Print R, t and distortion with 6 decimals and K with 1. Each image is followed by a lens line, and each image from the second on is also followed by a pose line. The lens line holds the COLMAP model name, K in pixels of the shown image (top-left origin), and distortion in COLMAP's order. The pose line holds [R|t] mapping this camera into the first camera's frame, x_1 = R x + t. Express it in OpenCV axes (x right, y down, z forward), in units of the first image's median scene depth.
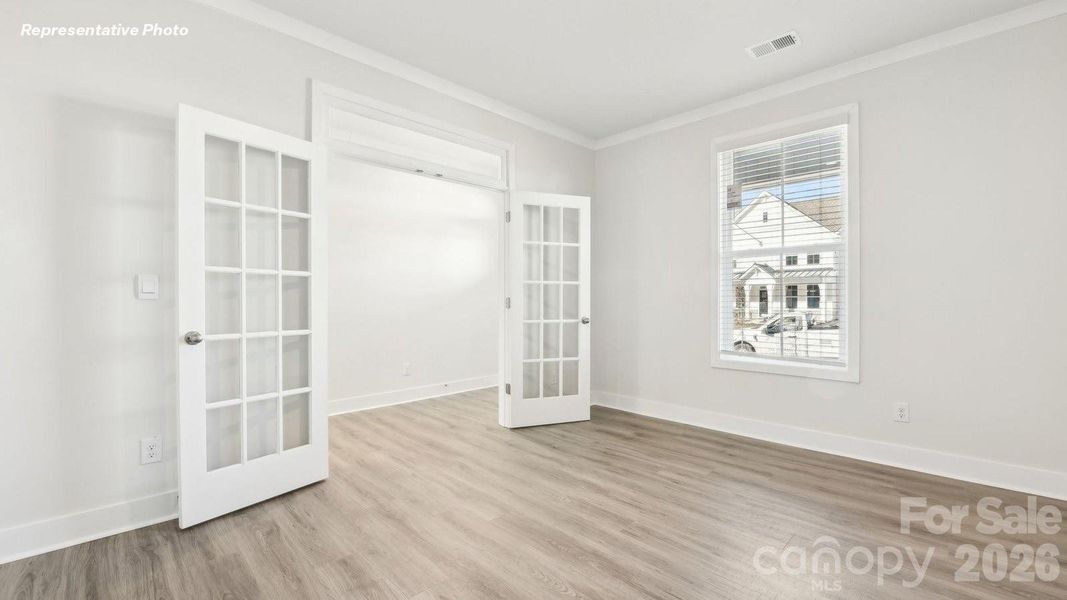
lens RADIAL K [[446.2, 0, 543.8], [0, 446.2, 290.7], [0, 0, 1]] dist [-0.014749, -0.001931]
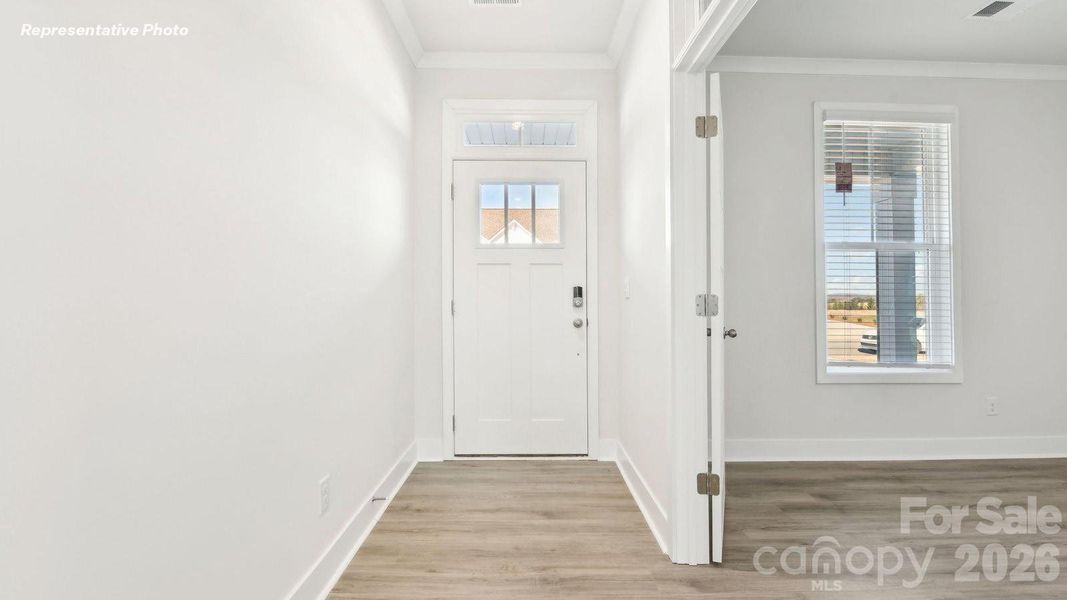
lens RADIAL K [[446.2, 0, 527.7], [0, 446.2, 295.2], [0, 0, 1]] dist [-0.014749, -0.001931]
pose [[0.704291, 0.012815, 0.709796, -0.631019], [-0.018699, 0.999825, 0.000502, 0.023615], [-0.709665, -0.013626, 0.704407, 0.907160]]
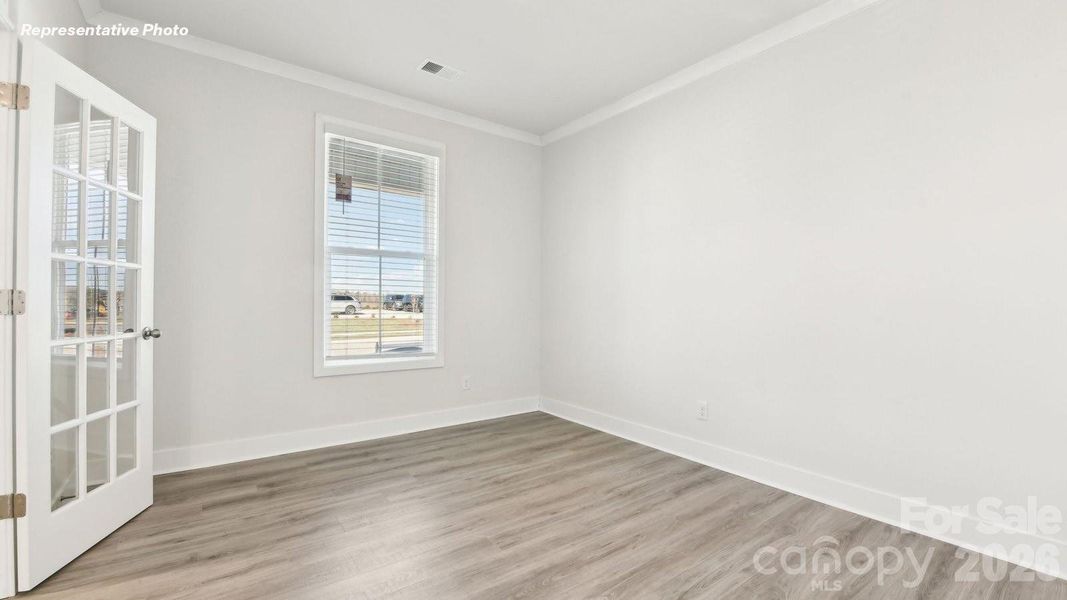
lens RADIAL K [[446.2, 0, 531.3], [0, 446.2, 303.6], [0, 0, 1]] dist [-0.014749, -0.001931]
pose [[0.143587, 0.002481, 0.989635, -0.465269], [-0.030220, 0.999542, 0.001879, 0.015756], [-0.989176, -0.030176, 0.143596, 0.518792]]
